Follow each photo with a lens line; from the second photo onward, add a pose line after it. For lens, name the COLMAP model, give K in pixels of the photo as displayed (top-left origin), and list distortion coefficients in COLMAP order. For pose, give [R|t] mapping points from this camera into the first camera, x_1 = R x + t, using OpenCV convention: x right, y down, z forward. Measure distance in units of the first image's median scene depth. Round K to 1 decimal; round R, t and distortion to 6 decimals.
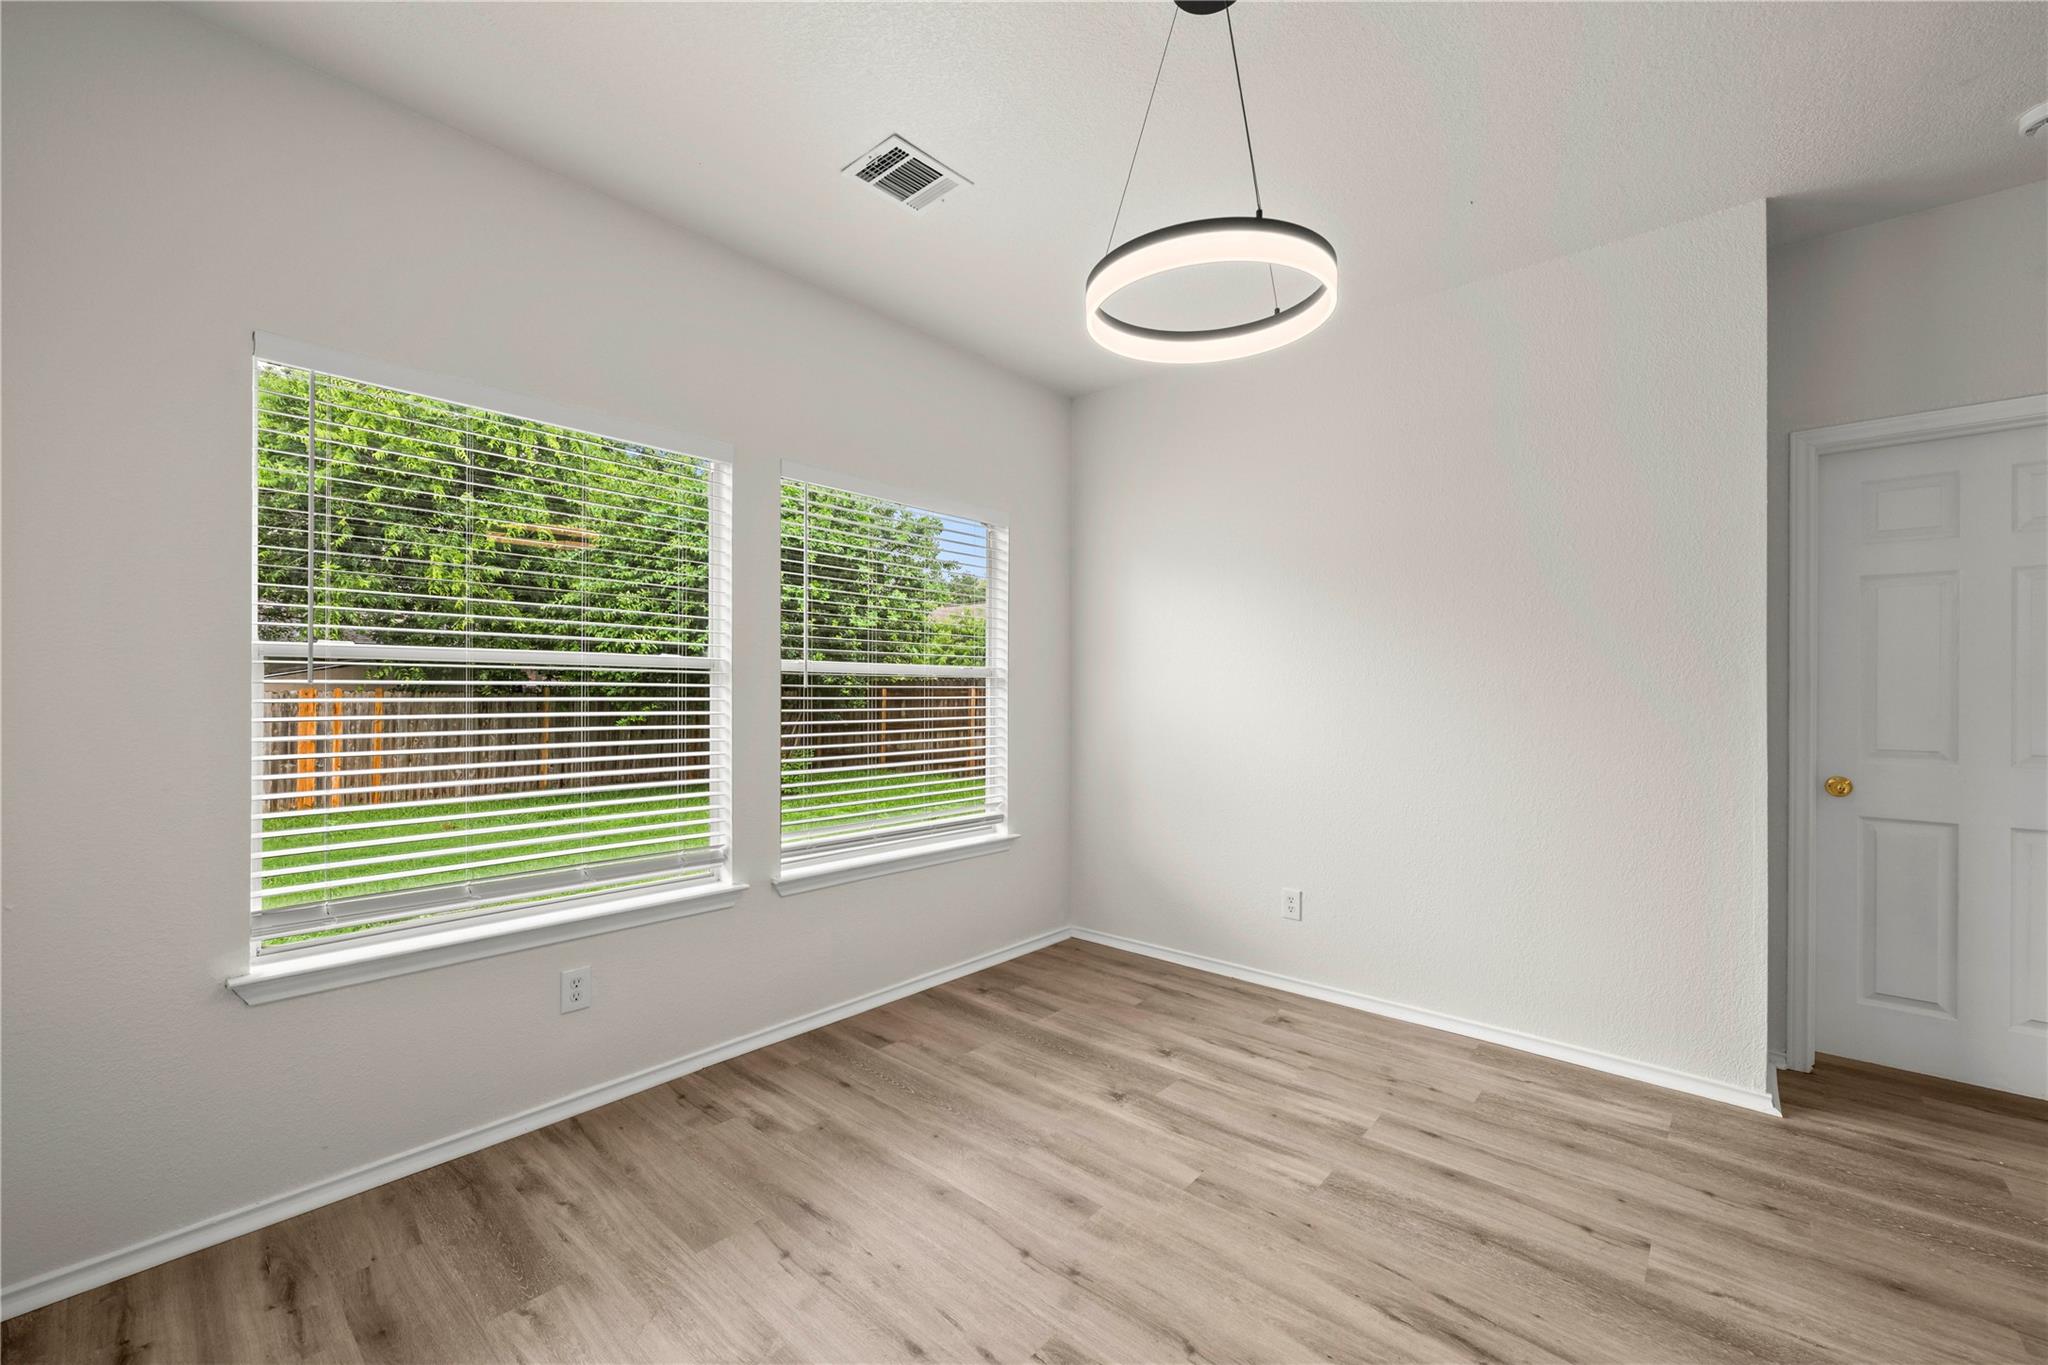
lens RADIAL K [[810.8, 0, 1037.7], [0, 810.8, 686.6], [0, 0, 1]] dist [0.000804, -0.000200]
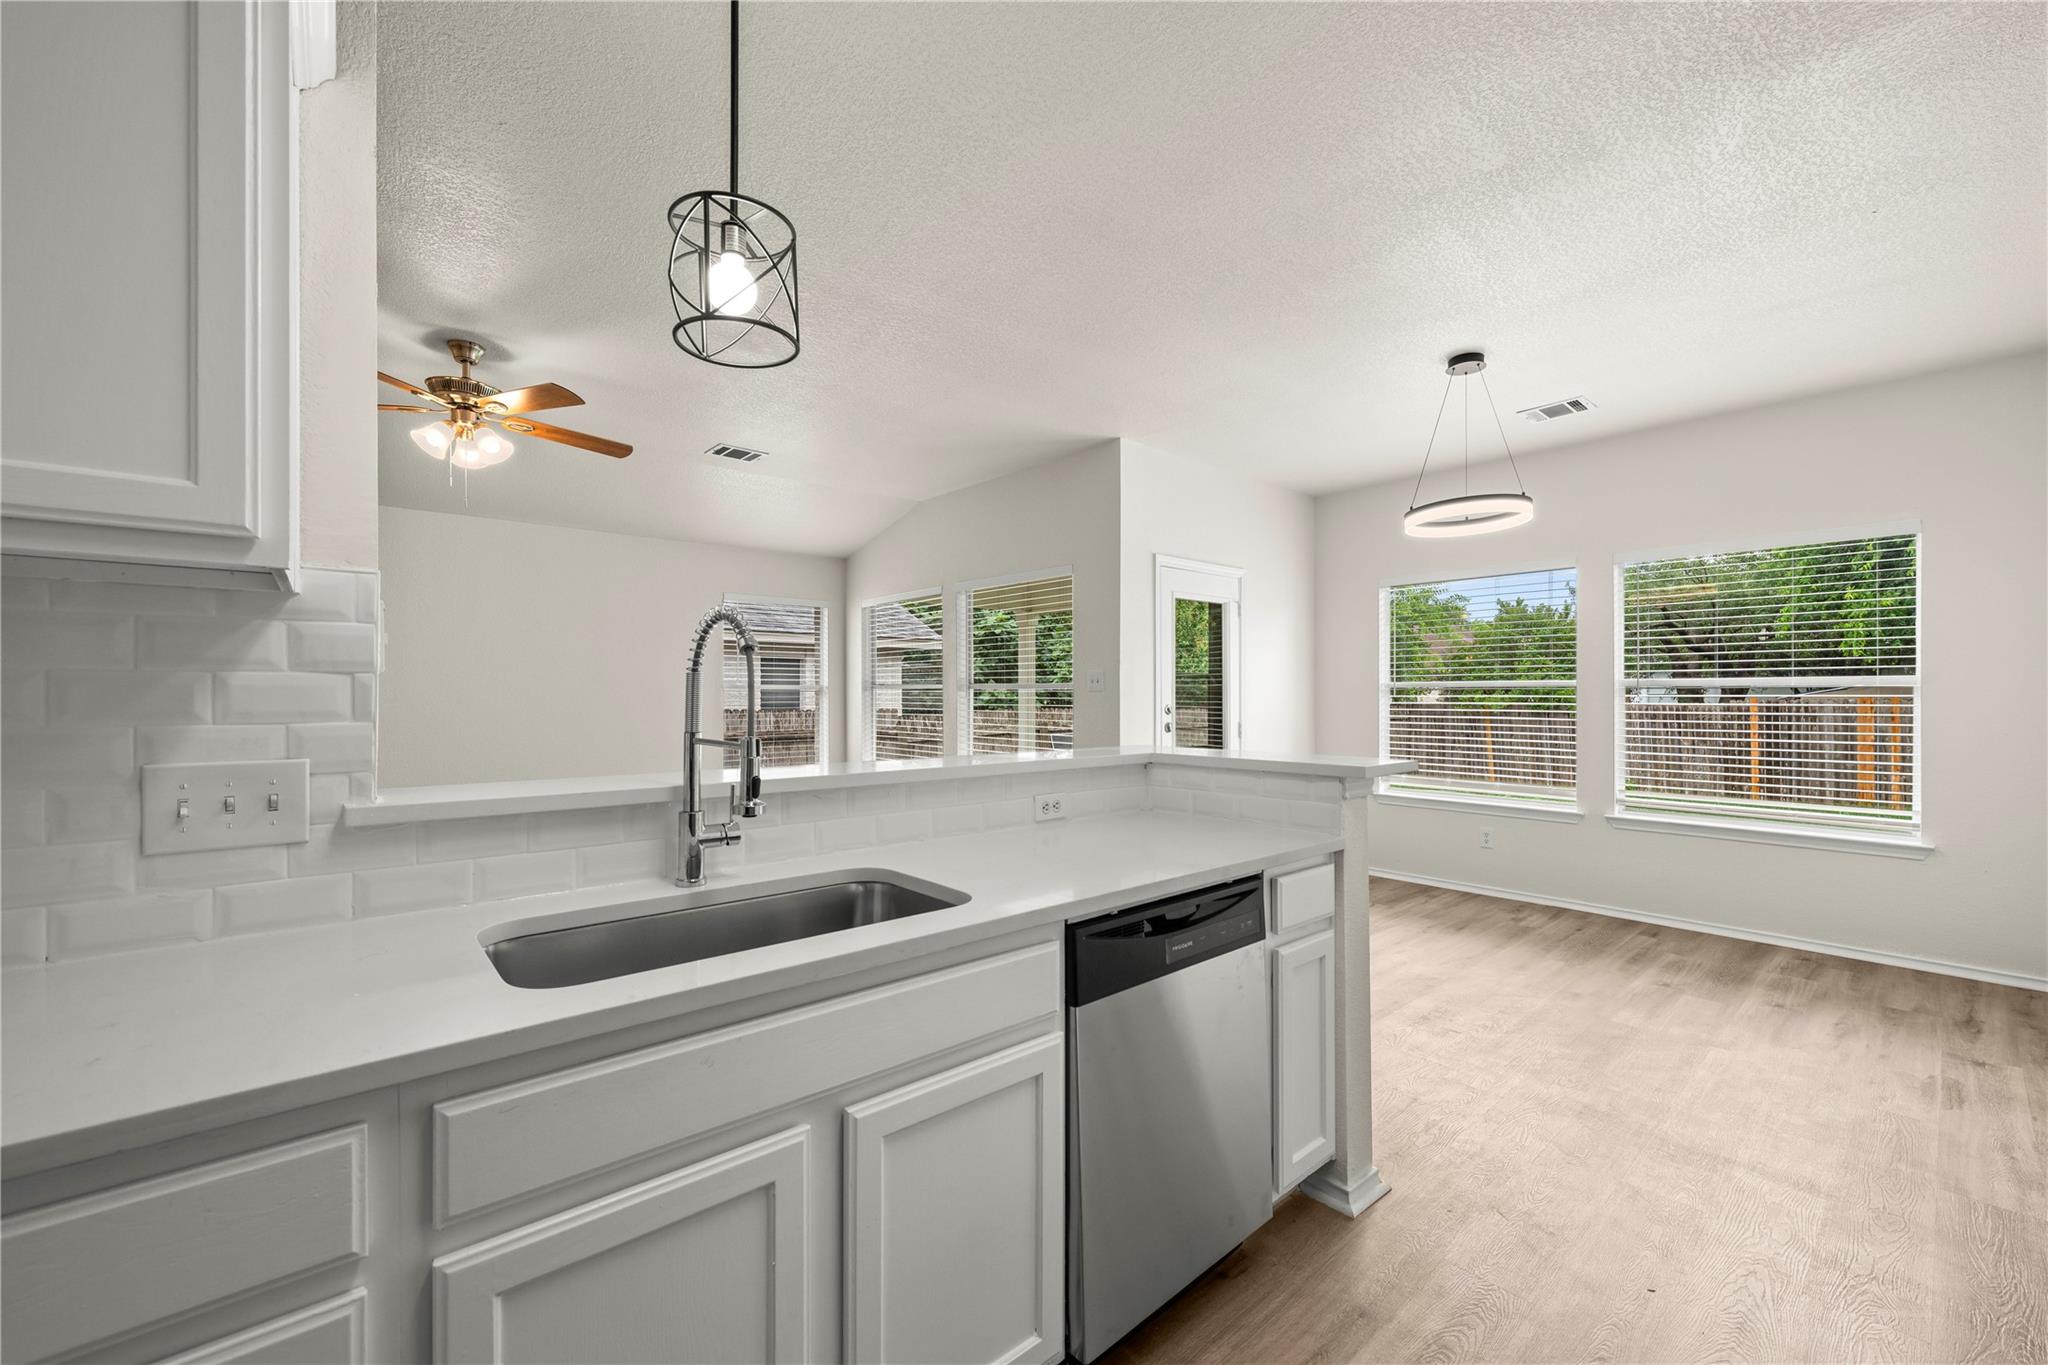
lens RADIAL K [[810.8, 0, 1040.5], [0, 810.8, 695.3], [0, 0, 1]] dist [0.000804, -0.000200]
pose [[-0.138762, -0.009053, -0.990284, 1.572845], [0.005728, 0.999934, -0.009944, 0.008795], [0.990309, -0.007053, -0.138701, 0.118162]]
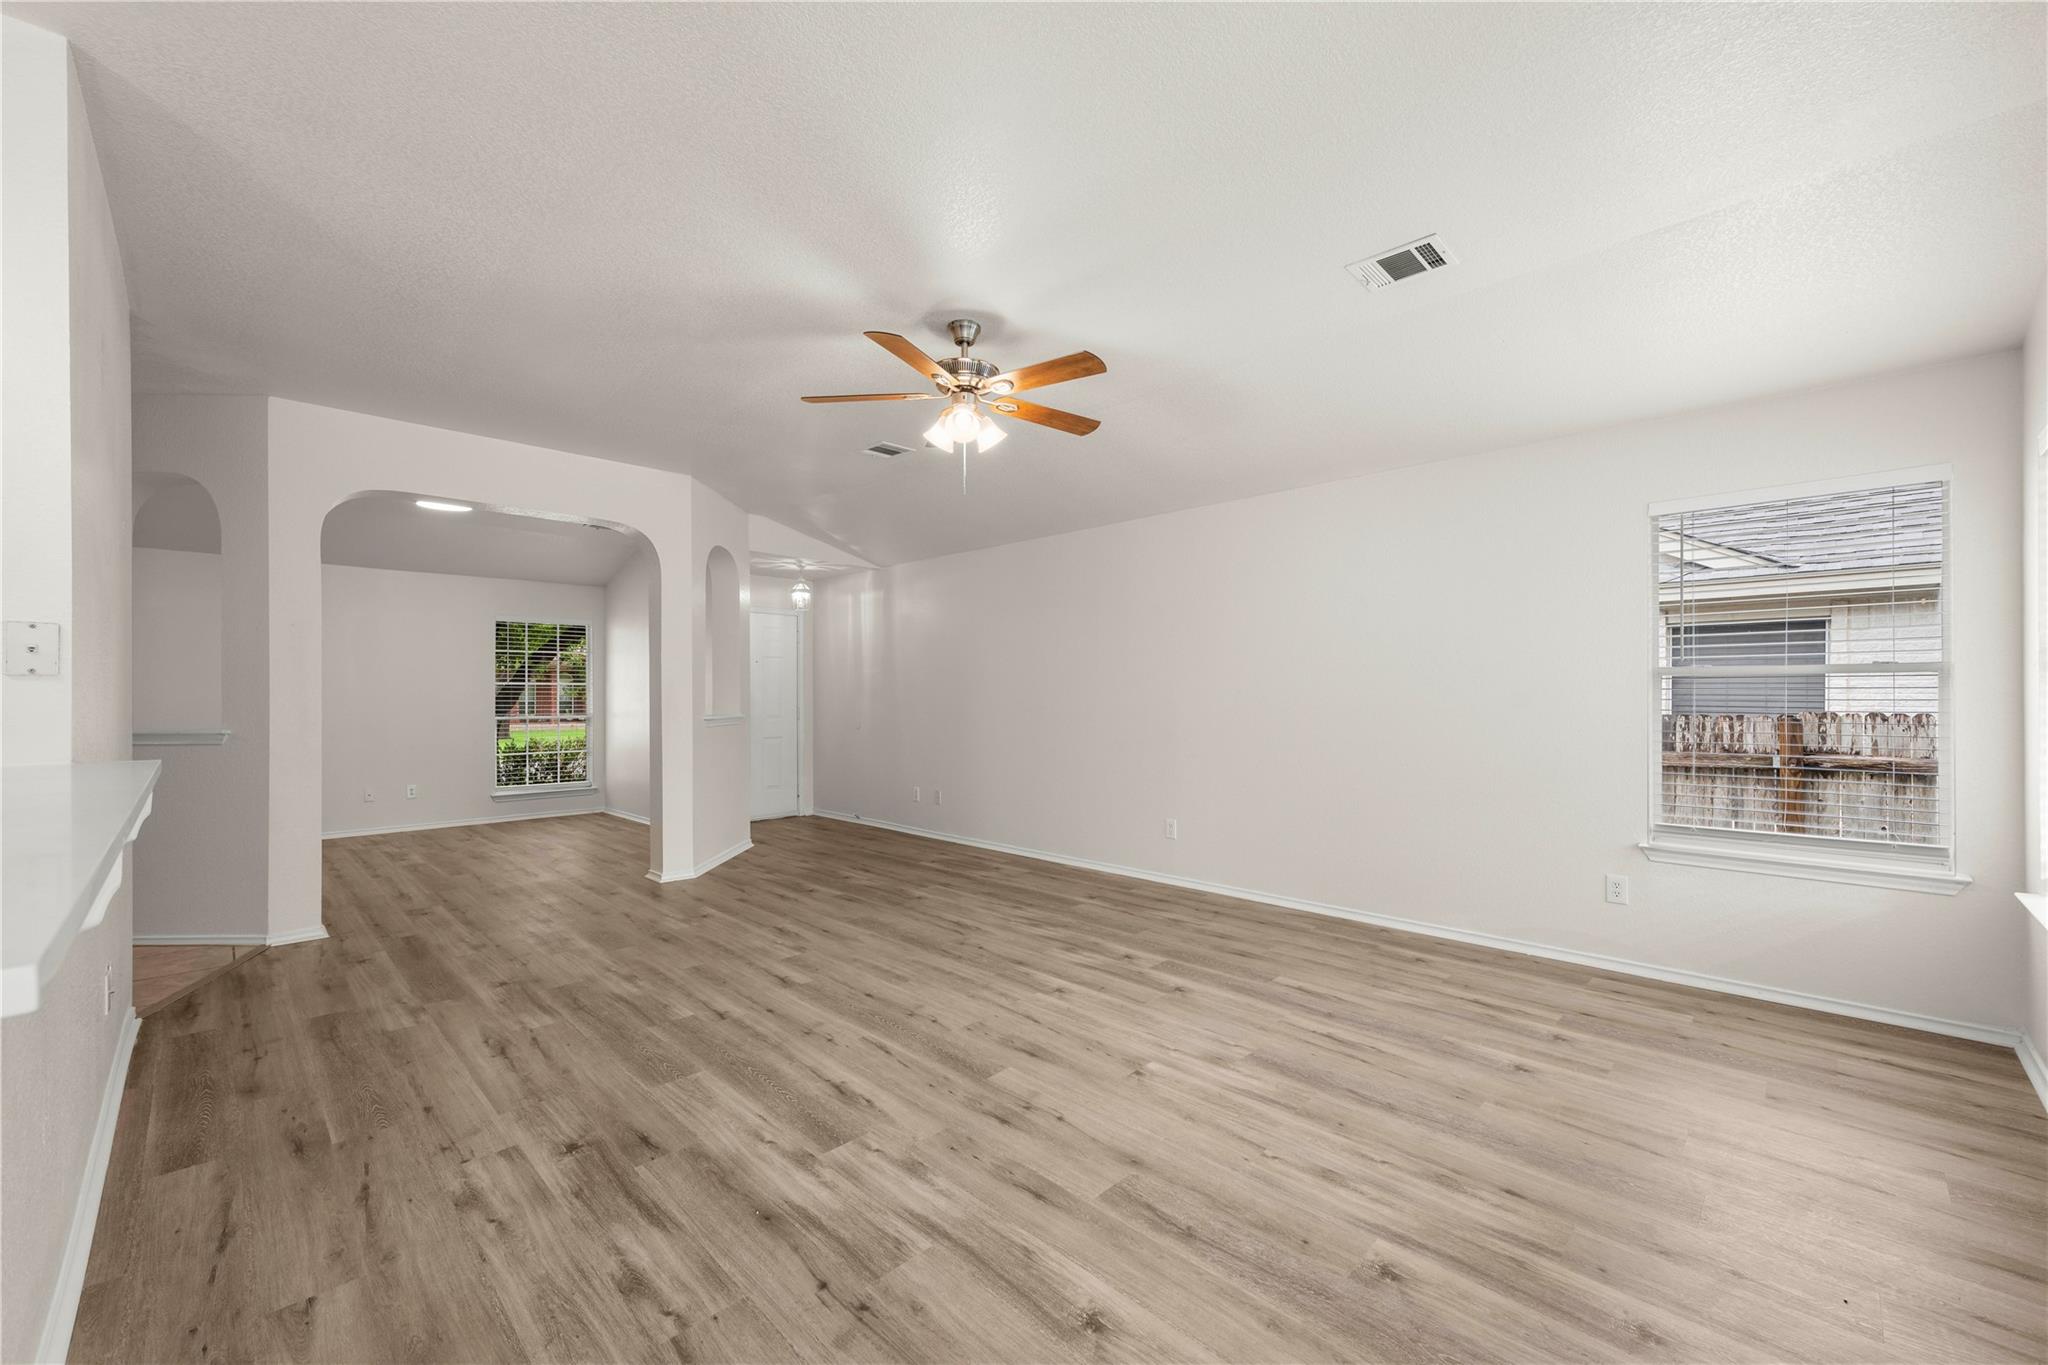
lens RADIAL K [[810.8, 0, 1042.0], [0, 810.8, 696.1], [0, 0, 1]] dist [0.000804, -0.000200]
pose [[-0.998372, -0.002870, 0.056968, 0.234478], [-0.003000, 0.999993, -0.002211, -0.000589], [-0.056961, -0.002378, -0.998374, 0.263402]]
